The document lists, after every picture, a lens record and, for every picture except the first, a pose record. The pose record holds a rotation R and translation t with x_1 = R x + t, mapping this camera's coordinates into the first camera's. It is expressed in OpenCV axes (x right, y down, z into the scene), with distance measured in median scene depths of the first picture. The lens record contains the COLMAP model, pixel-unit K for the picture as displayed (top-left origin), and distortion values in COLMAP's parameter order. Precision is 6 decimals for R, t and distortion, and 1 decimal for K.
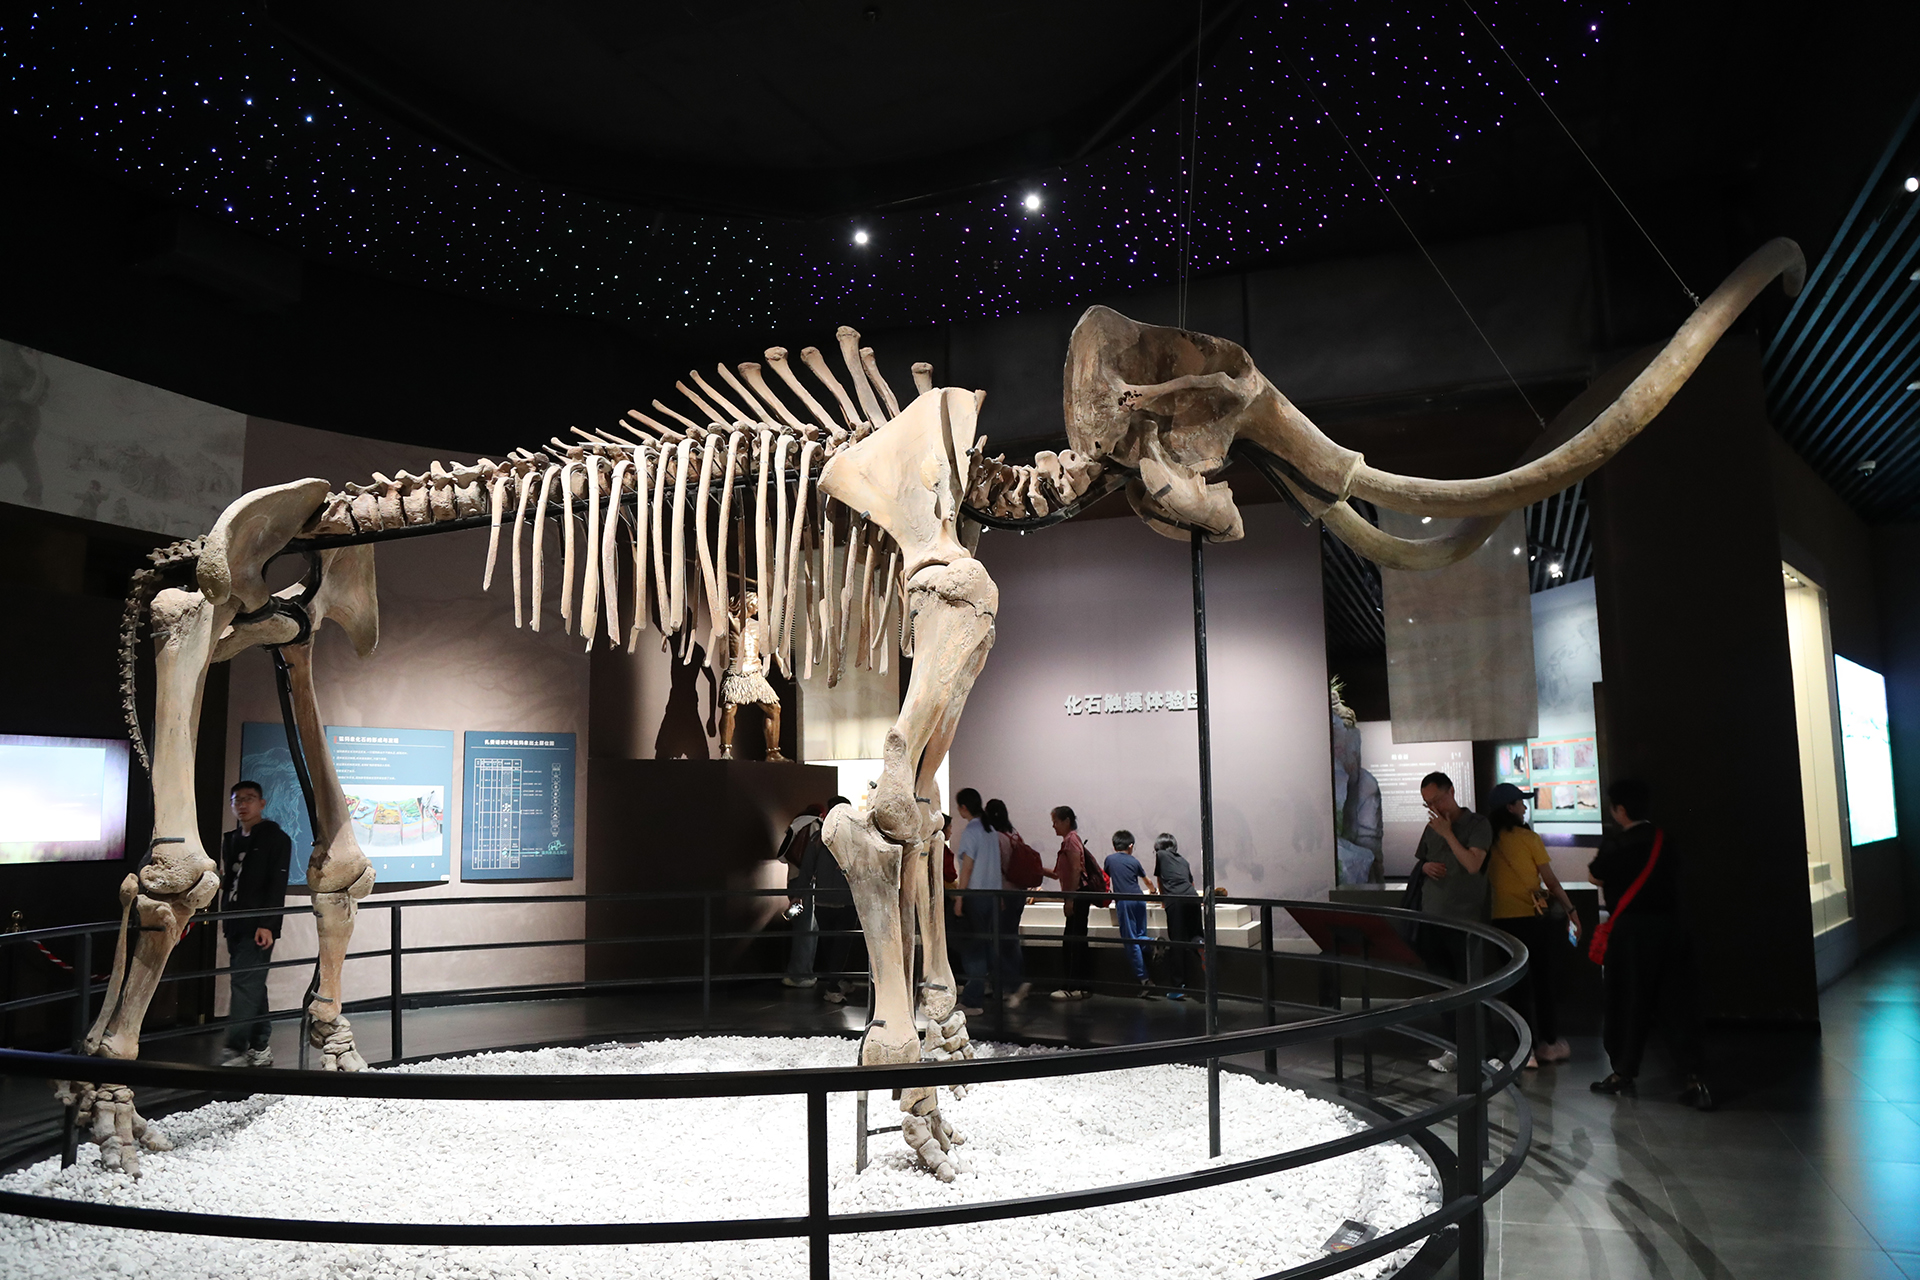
lens RADIAL K [[1301.2, 0, 969.7], [0, 1301.2, 631.0], [0, 0, 1]] dist [-0.123881, 0.073551]
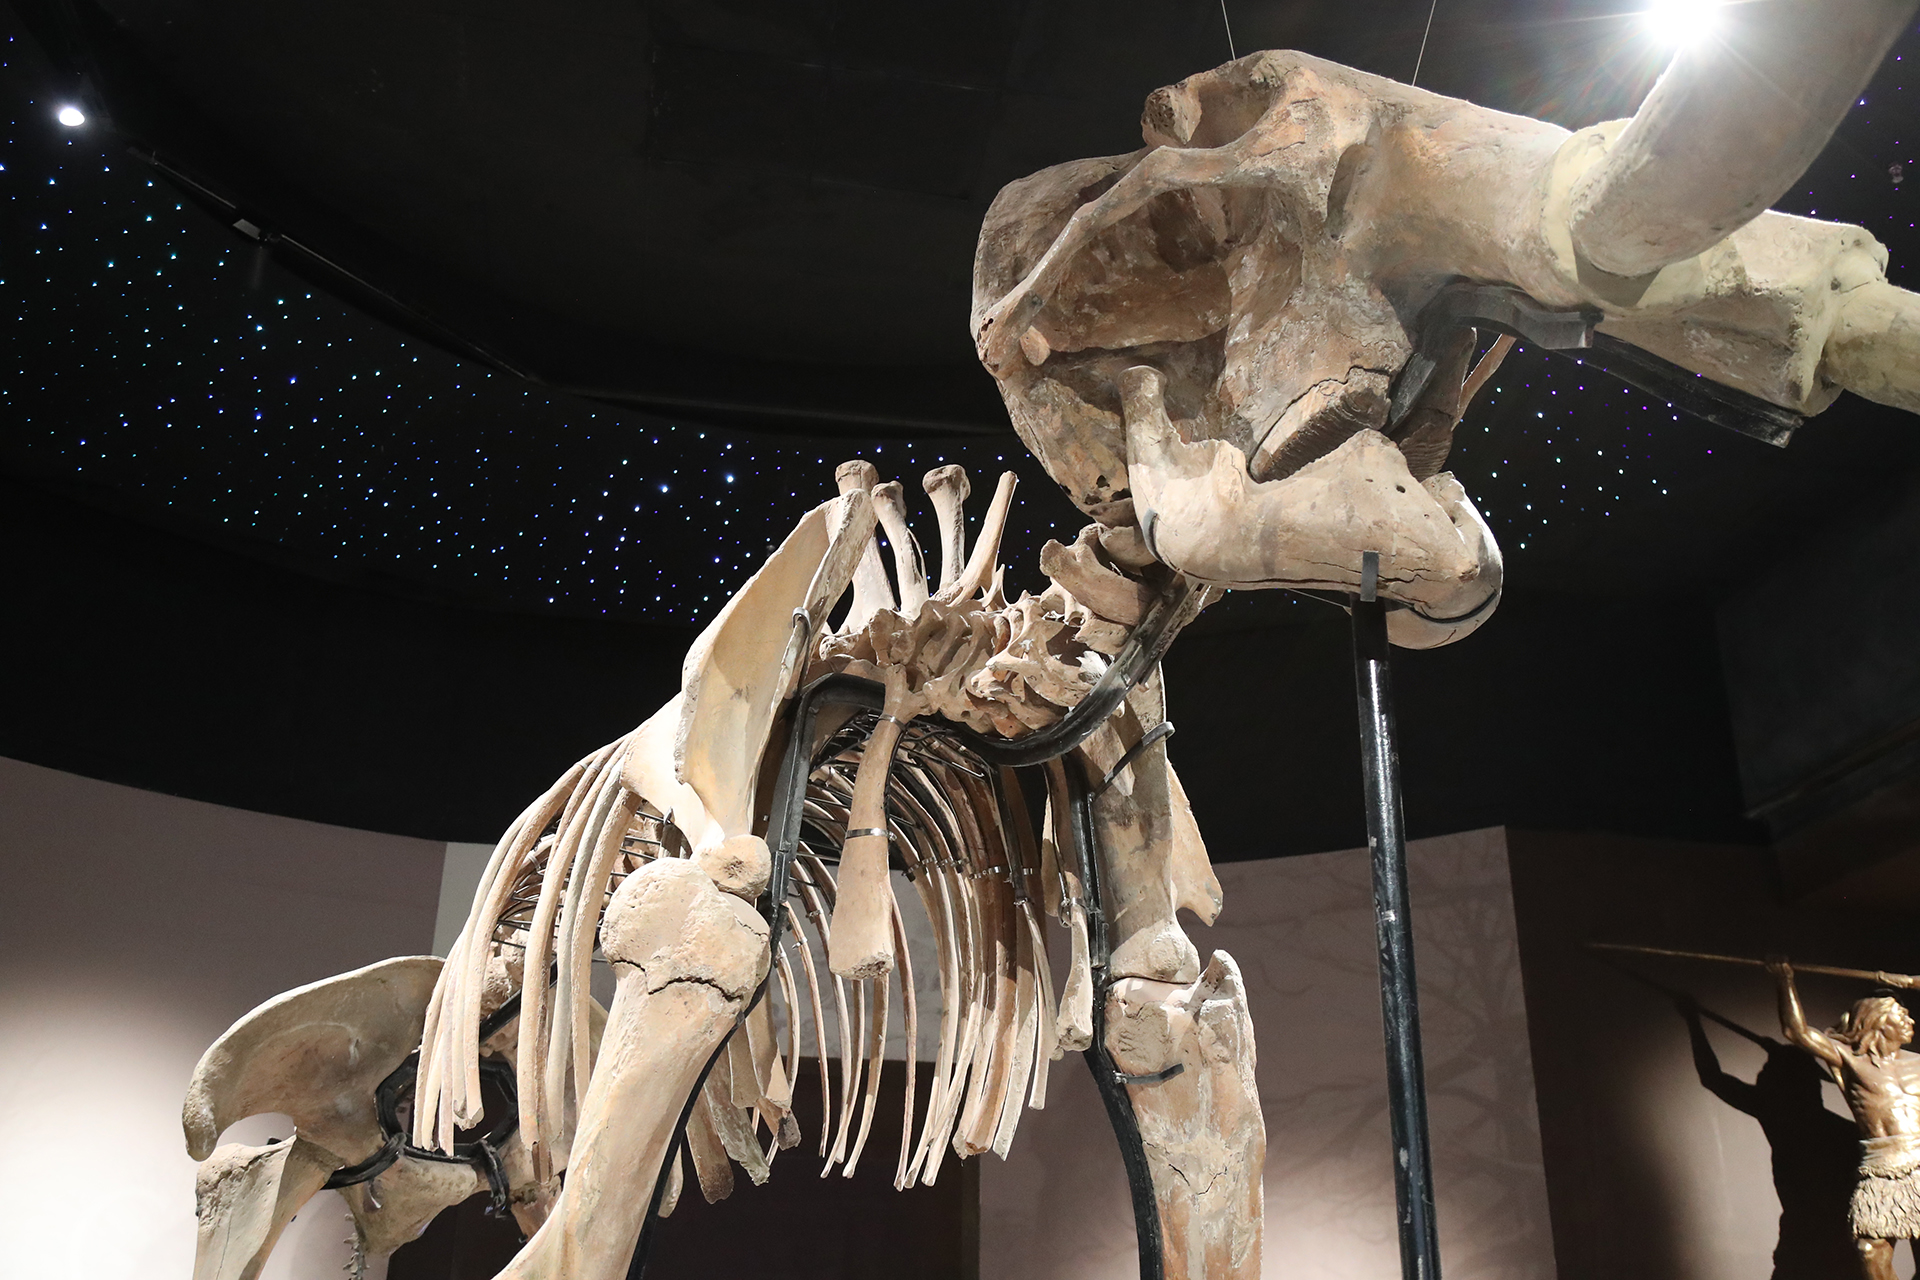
lens RADIAL K [[1813.8, 0, 960.0], [0, 1813.8, 640.0], [0, 0, 1]] dist [0.004092, 0.032701]
pose [[0.544061, -0.324175, -0.773892, 0.271596], [0.098400, 0.940635, -0.324844, 0.040097], [0.833256, 0.100584, 0.543661, 0.385916]]
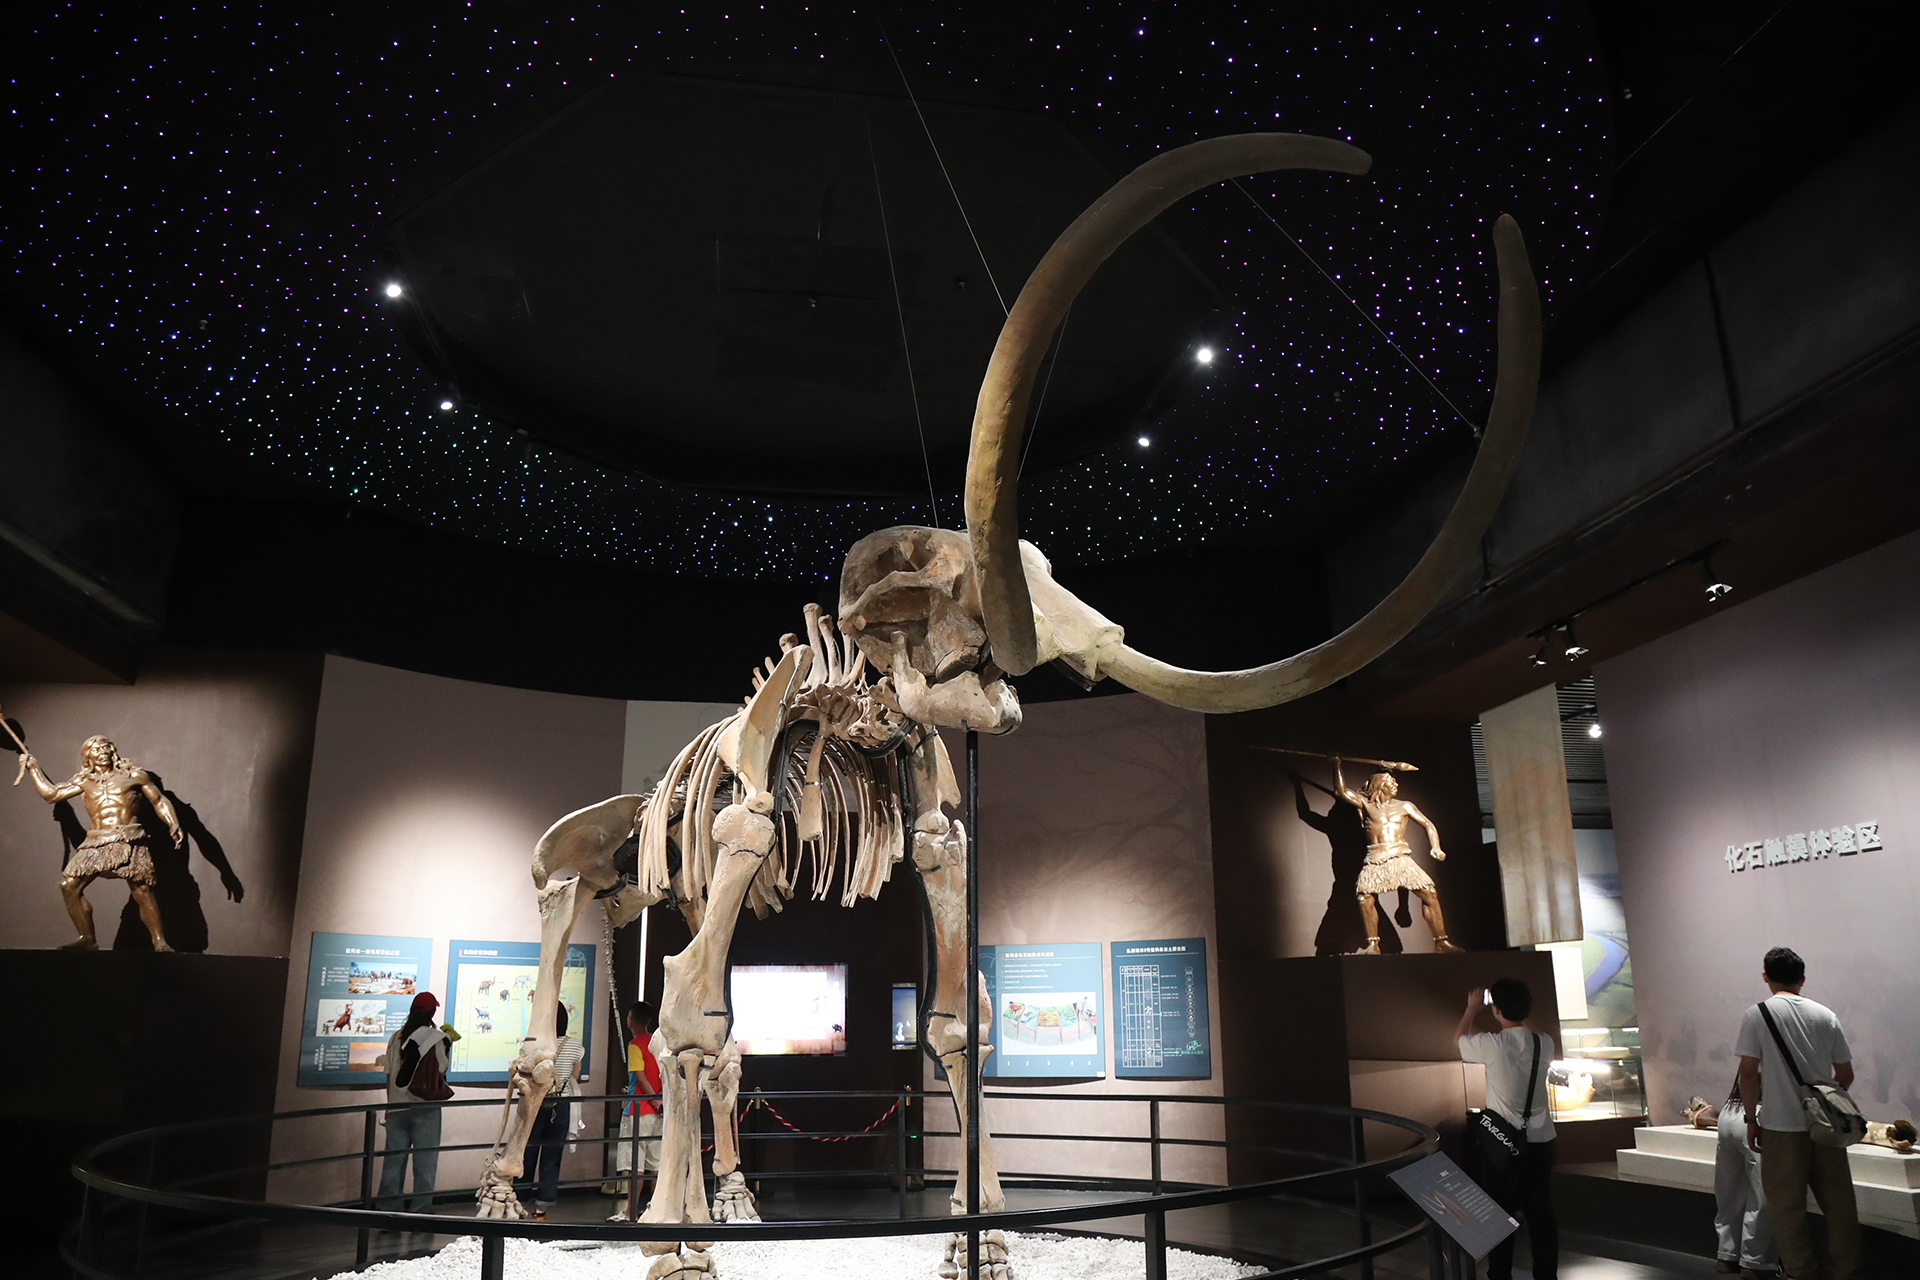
lens RADIAL K [[1301.2, 0, 969.7], [0, 1301.2, 631.0], [0, 0, 1]] dist [-0.123881, 0.073551]
pose [[0.541138, -0.231917, -0.808322, 0.552344], [0.119700, 0.972675, -0.198937, 0.024054], [0.832371, 0.010896, 0.554112, 0.274889]]
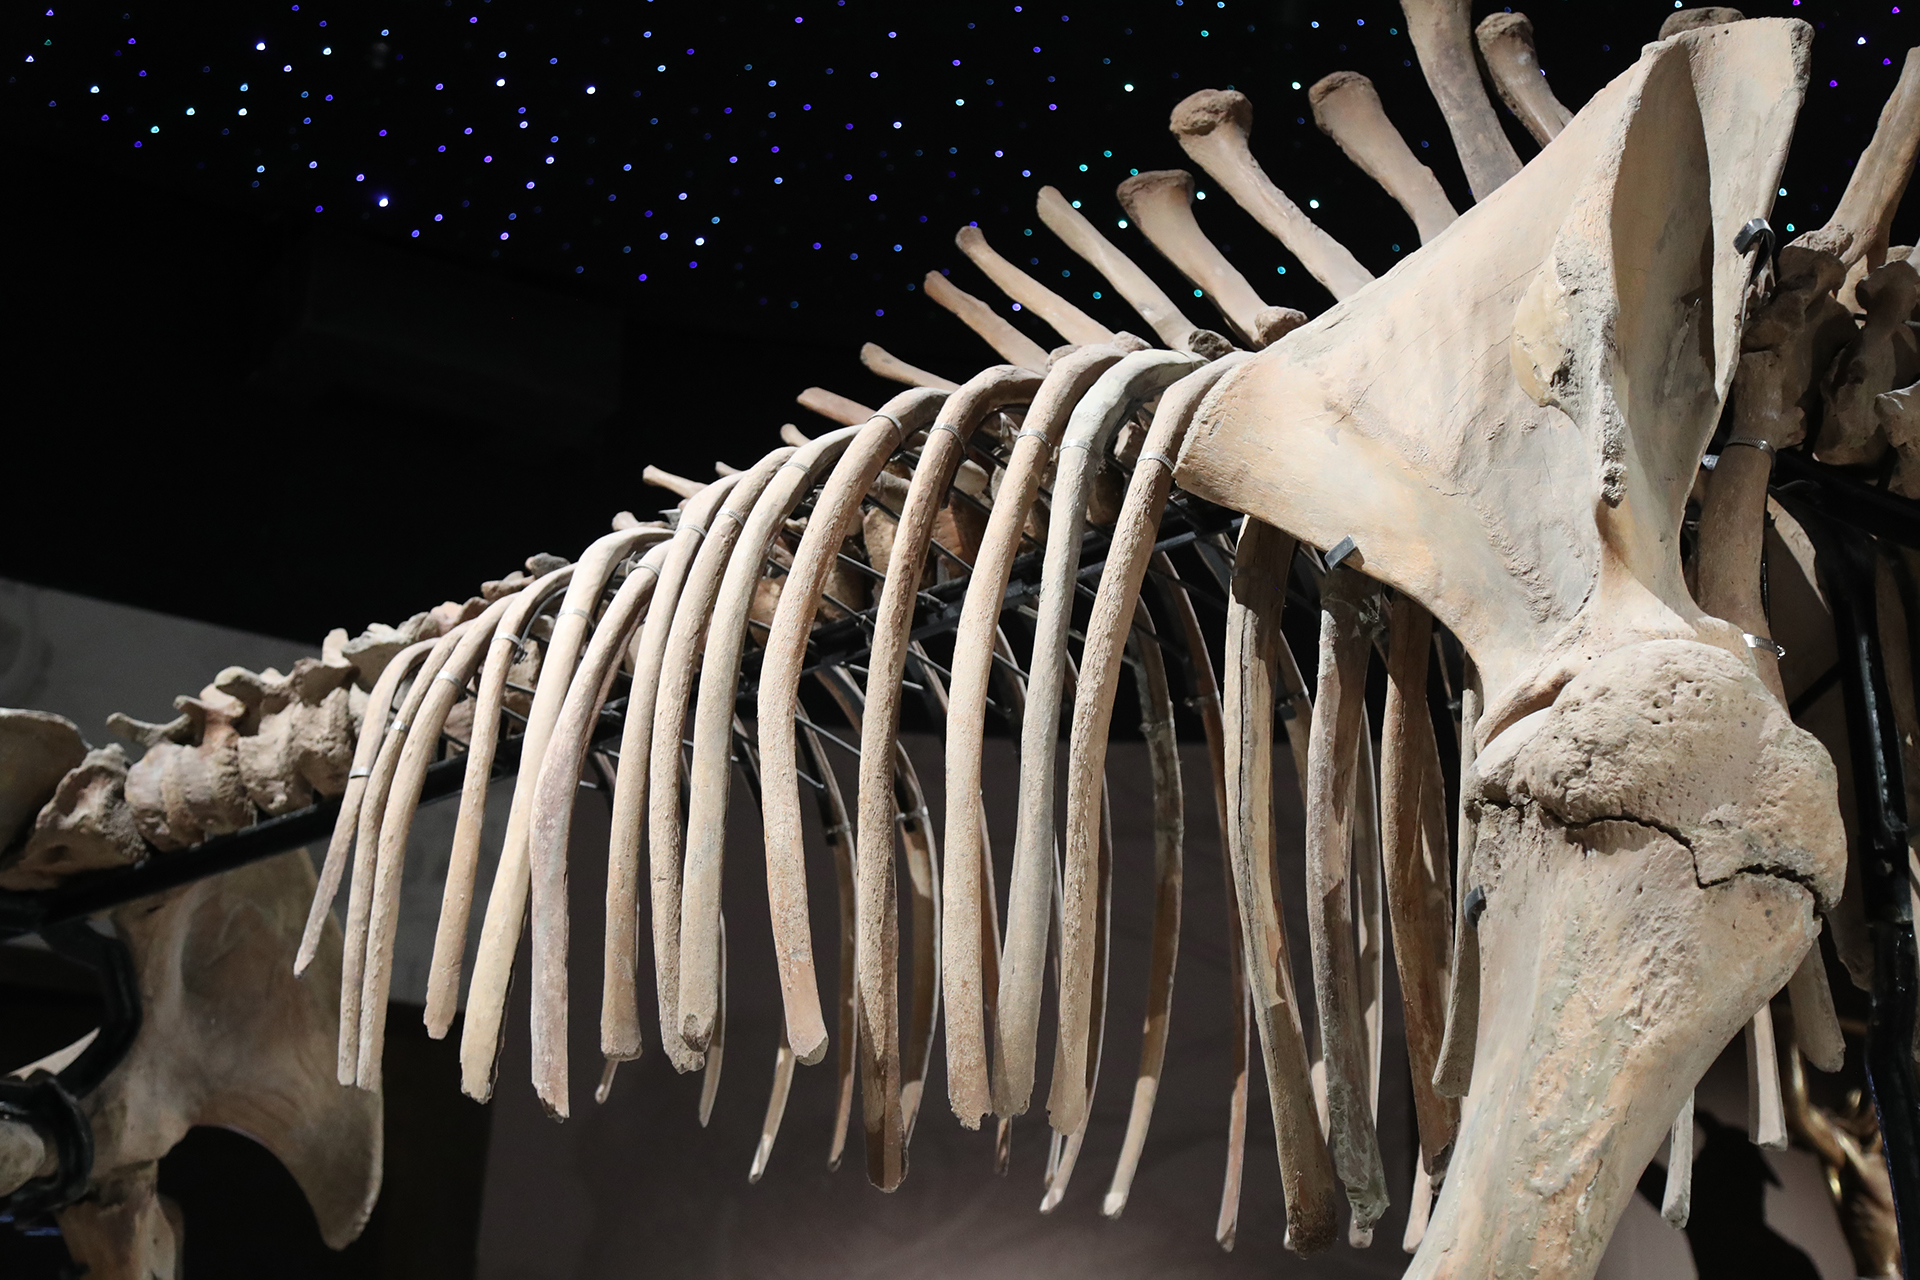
lens RADIAL K [[2958.5, 0, 960.0], [0, 2958.5, 640.0], [0, 0, 1]] dist [0.254349, 0.036002]
pose [[0.825437, -0.141161, -0.546559, 0.093777], [0.025243, 0.976490, -0.214078, 0.027196], [0.563929, 0.162912, 0.809595, 0.259839]]
